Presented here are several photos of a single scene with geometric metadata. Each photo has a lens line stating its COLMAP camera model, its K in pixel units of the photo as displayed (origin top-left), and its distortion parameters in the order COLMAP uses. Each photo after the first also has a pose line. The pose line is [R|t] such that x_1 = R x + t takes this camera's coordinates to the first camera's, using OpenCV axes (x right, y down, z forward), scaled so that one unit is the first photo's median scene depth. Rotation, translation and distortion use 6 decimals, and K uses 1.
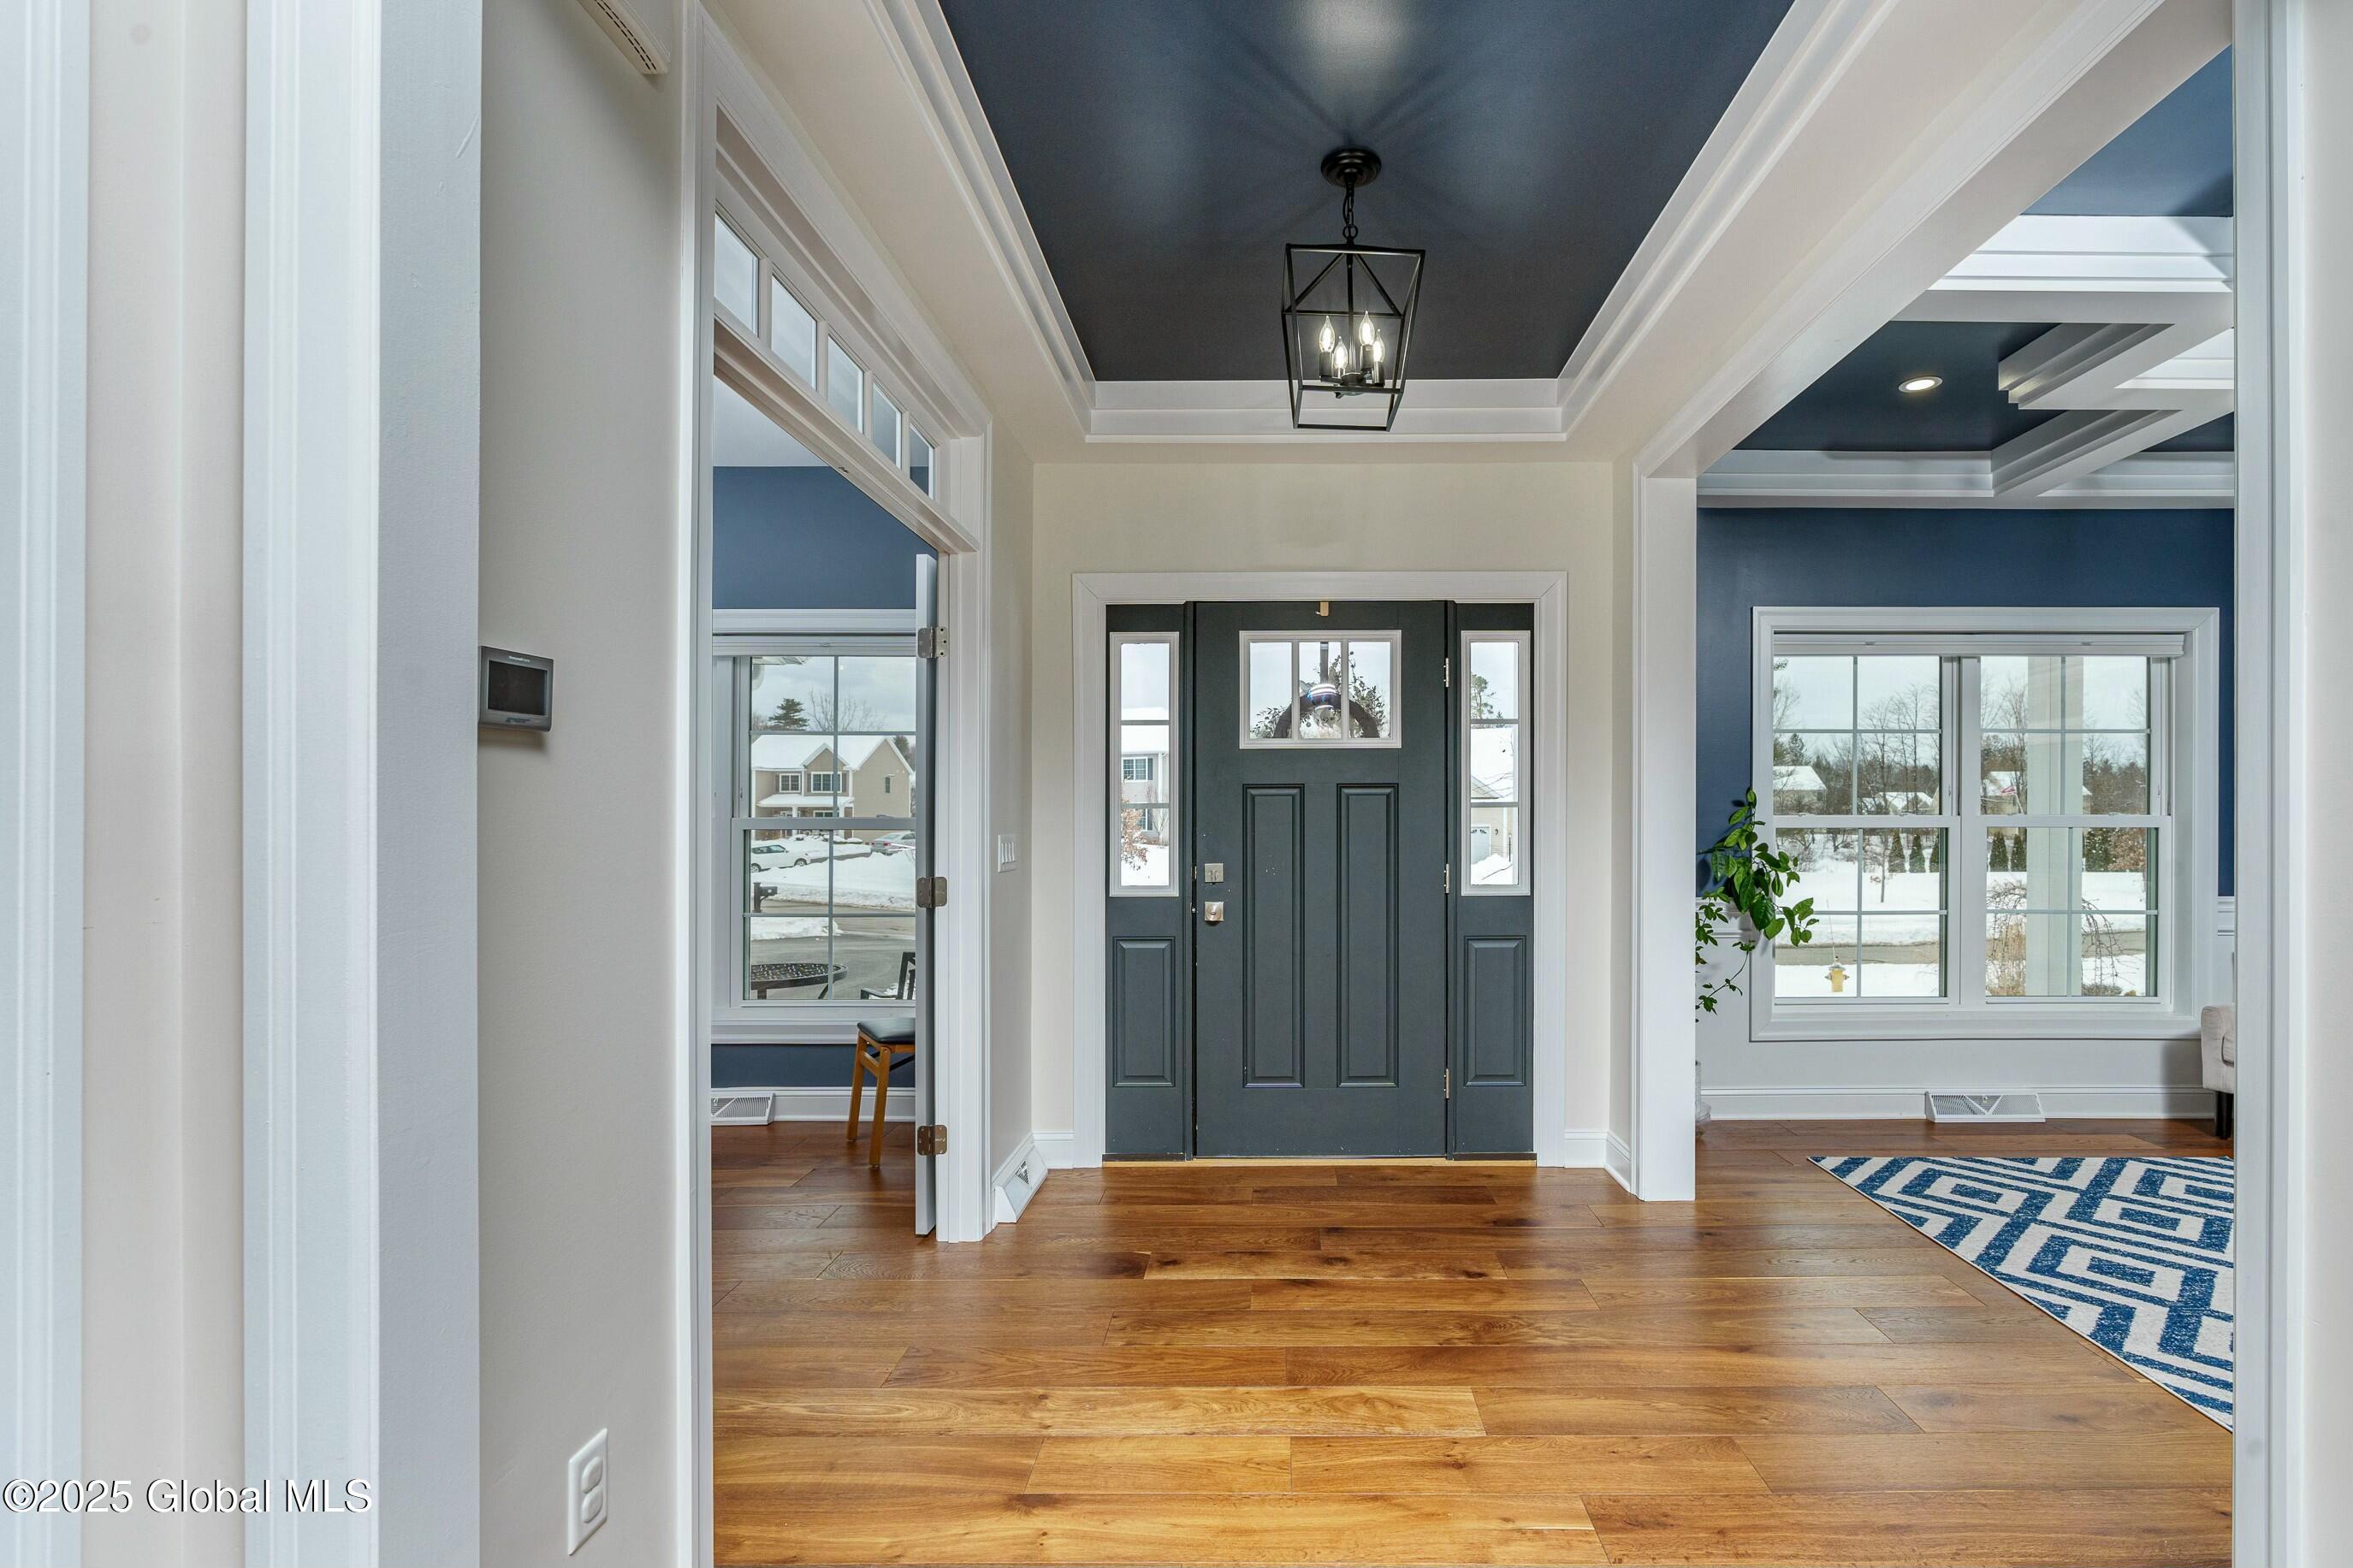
lens RADIAL K [[1075.0, 0, 1240.0], [0, 1075.0, 840.8], [0, 0, 1]] dist [-0.019682, -0.000070]
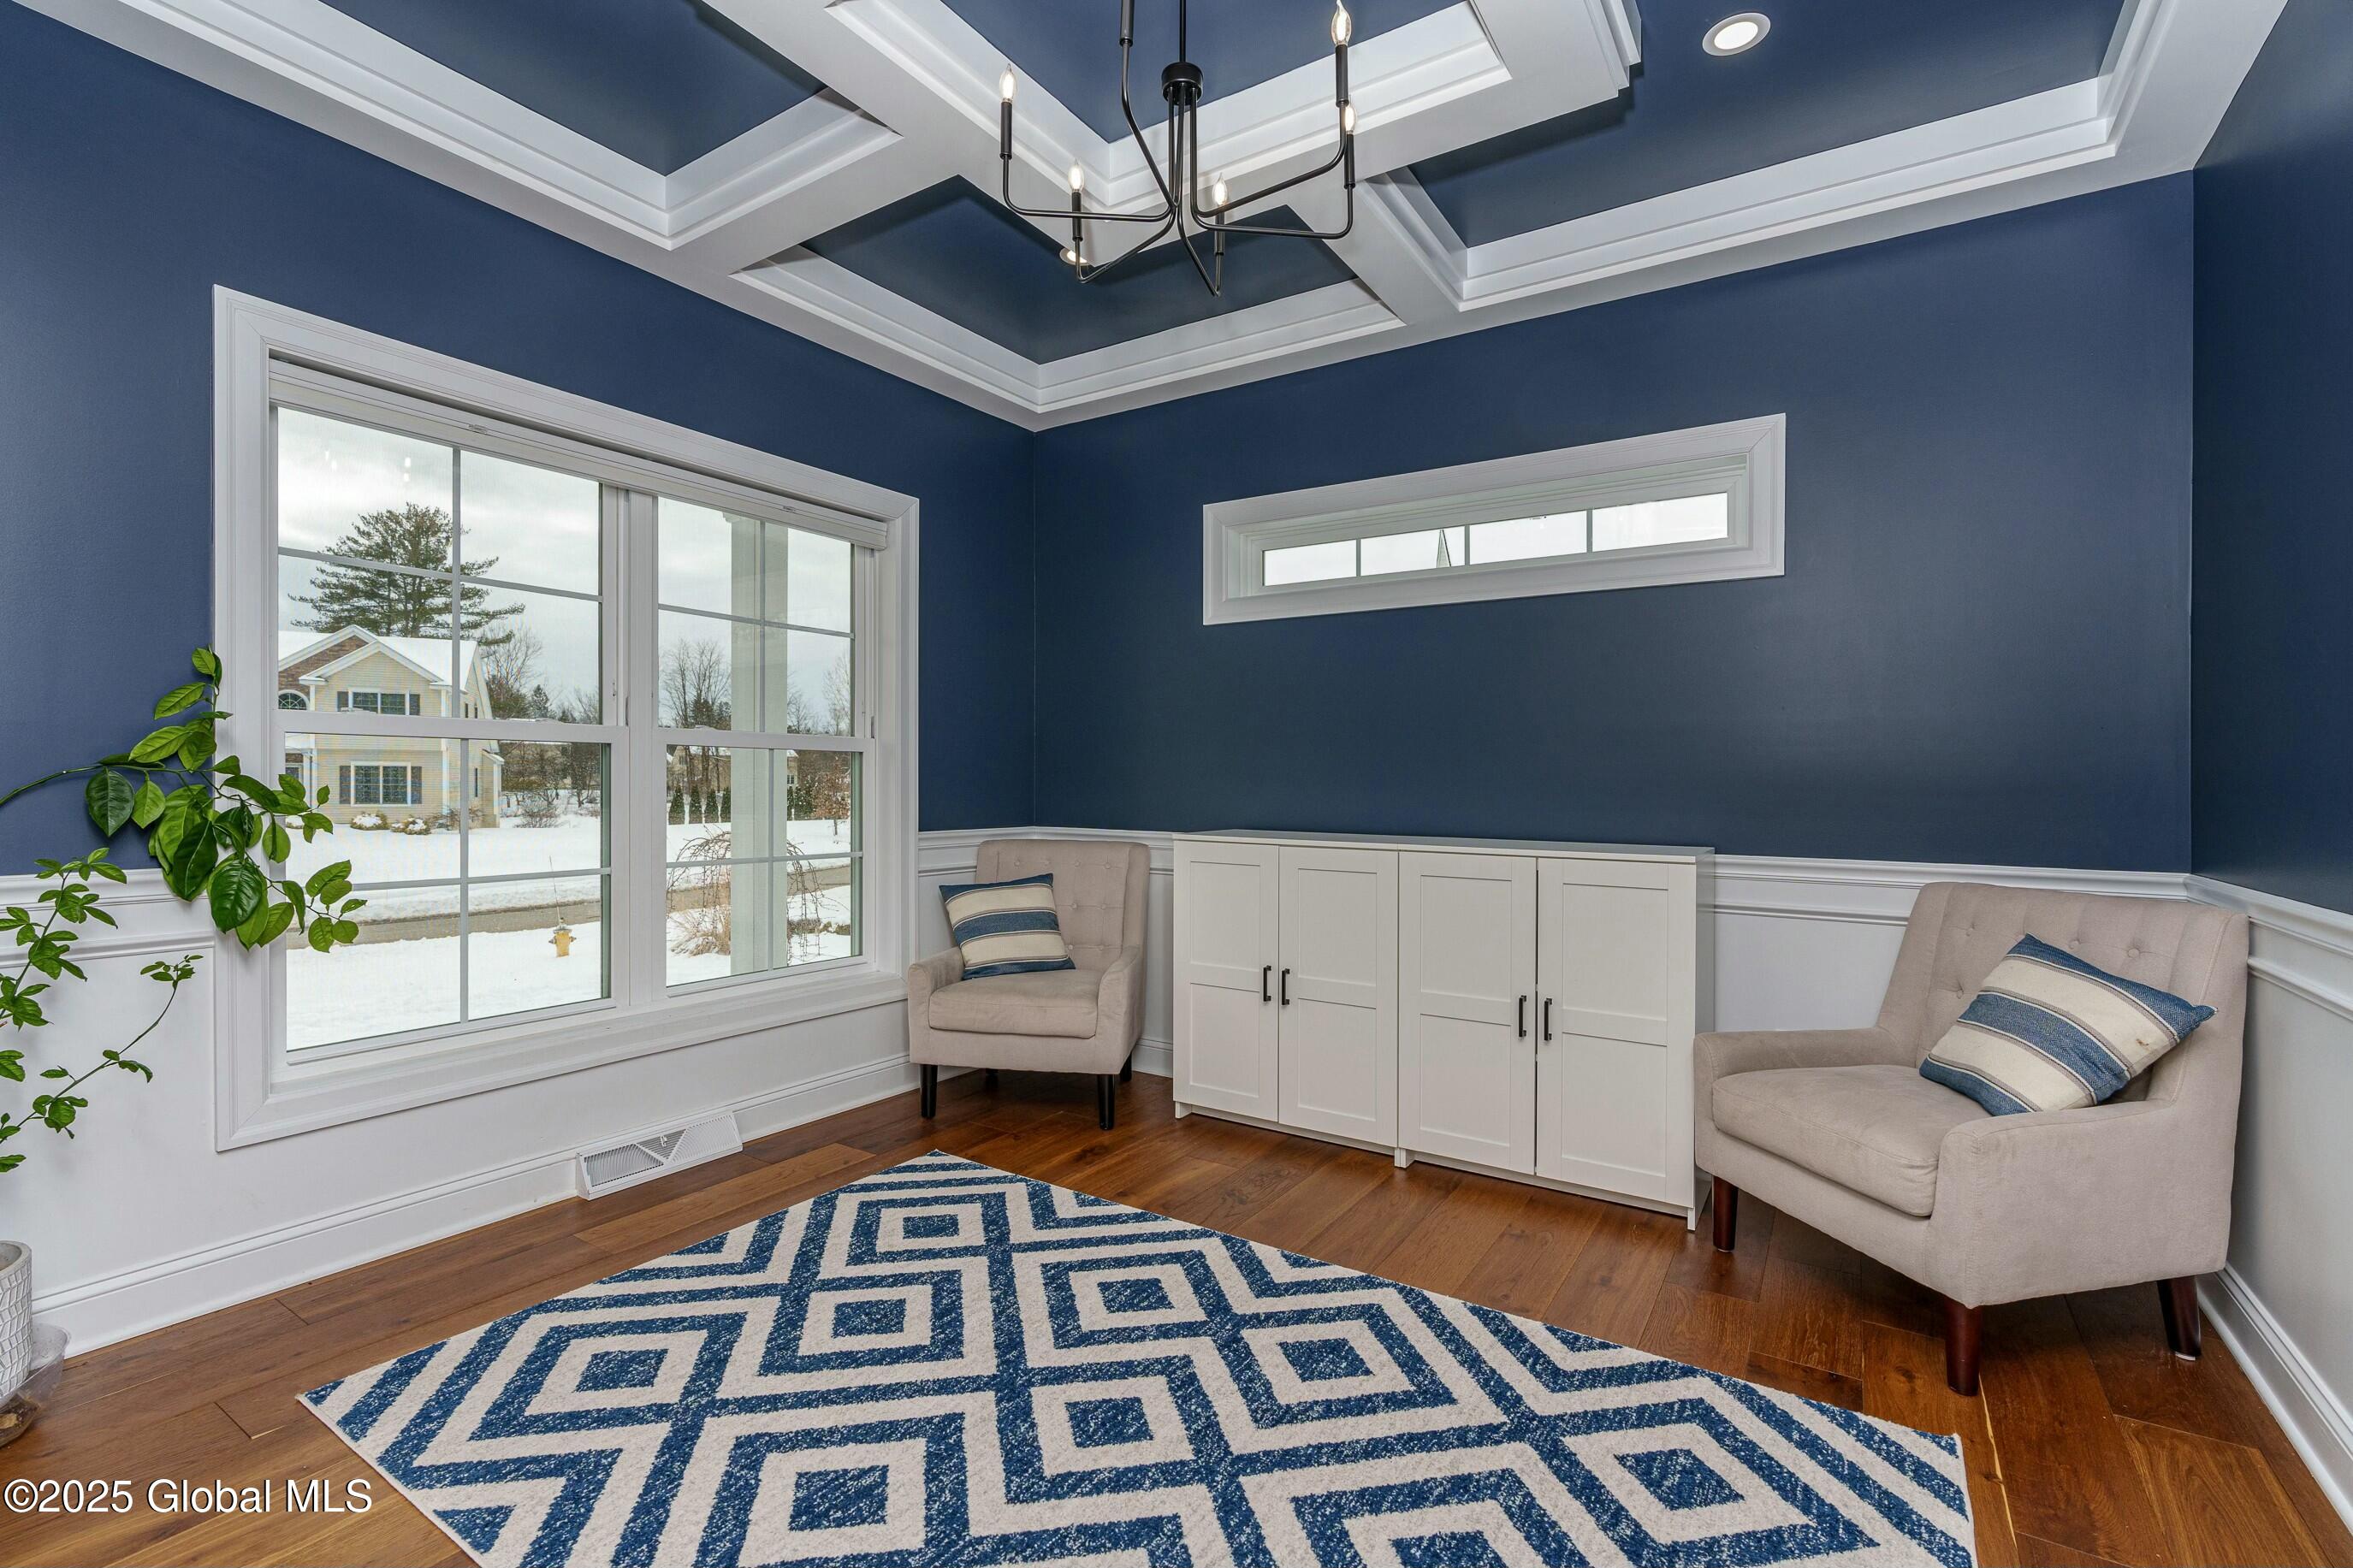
lens RADIAL K [[1045.2, 0, 1177.5], [0, 1045.2, 799.0], [0, 0, 1]] dist [-0.000403, 0.000417]
pose [[0.518735, -0.004034, 0.854926, 0.340395], [0.002191, 0.999992, 0.003390, 0.024227], [-0.854933, 0.000115, 0.518739, 0.420078]]
